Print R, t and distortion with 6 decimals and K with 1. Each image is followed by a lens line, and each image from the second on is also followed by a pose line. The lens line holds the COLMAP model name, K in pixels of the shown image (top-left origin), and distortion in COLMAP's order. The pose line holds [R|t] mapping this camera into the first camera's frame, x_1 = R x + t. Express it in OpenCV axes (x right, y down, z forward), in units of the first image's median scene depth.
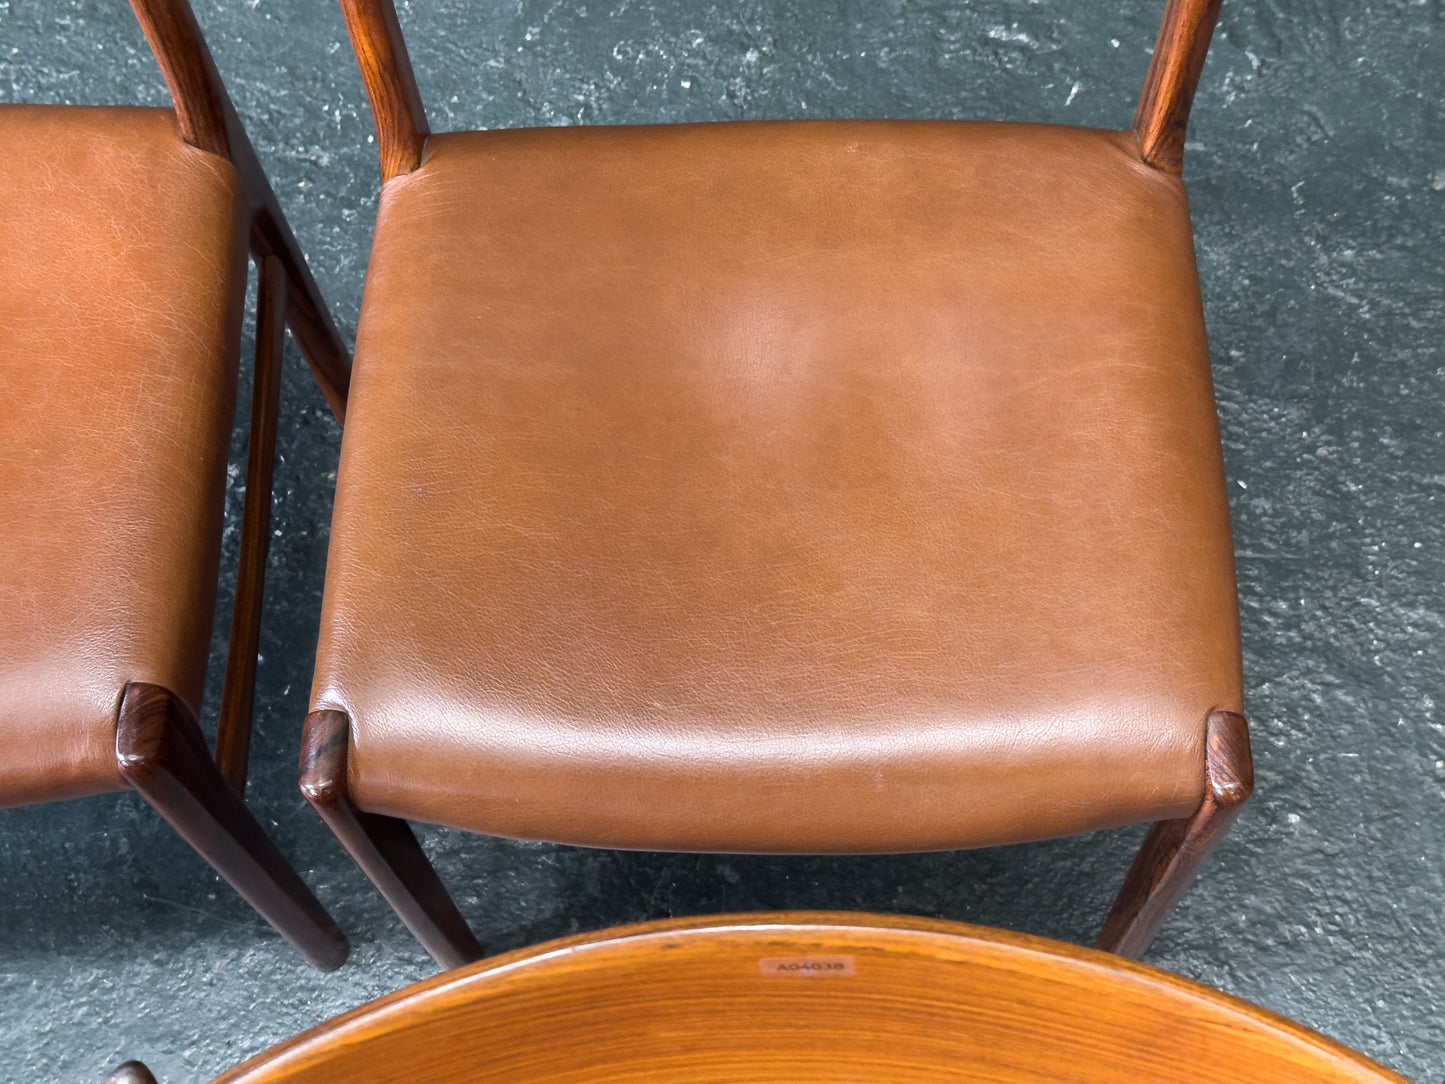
lens RADIAL K [[2042.0, 0, 699.2], [0, 2042.0, 625.1], [0, 0, 1]] dist [0.113012, 0.000000]
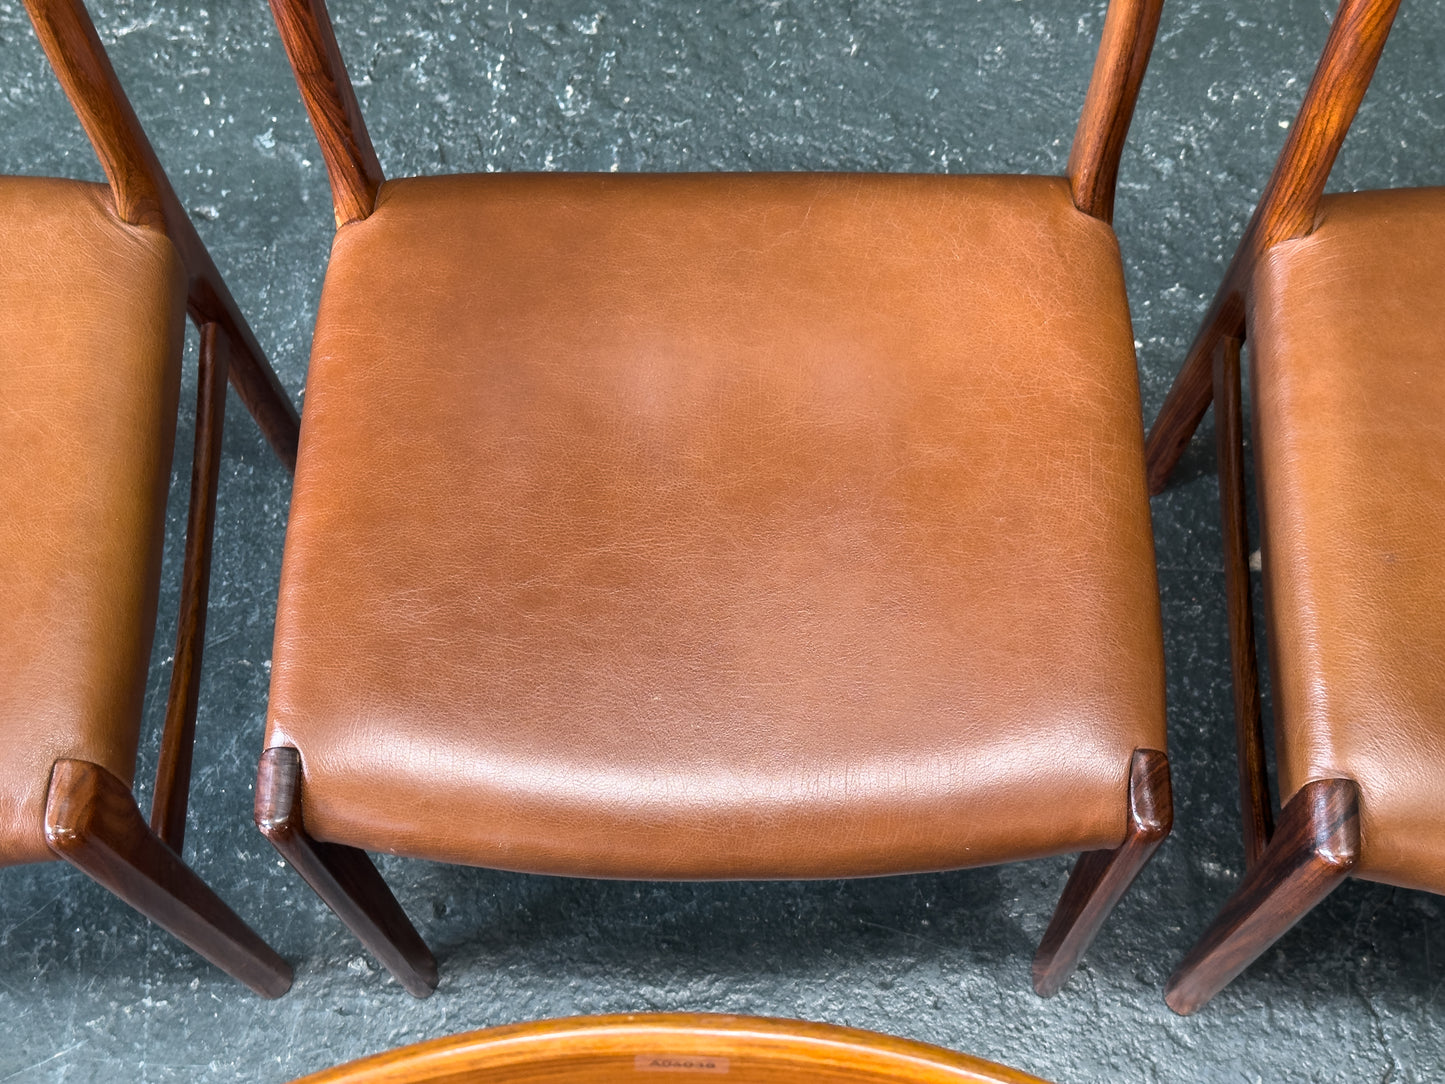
lens RADIAL K [[1927.8, 0, 772.4], [0, 1927.8, 659.5], [0, 0, 1]] dist [0.119684, 0.000000]
pose [[0.999970, 0.004169, -0.006562, -0.253575], [-0.003978, 0.999577, 0.028793, -0.024469], [0.006679, -0.028766, 0.999564, 0.017845]]
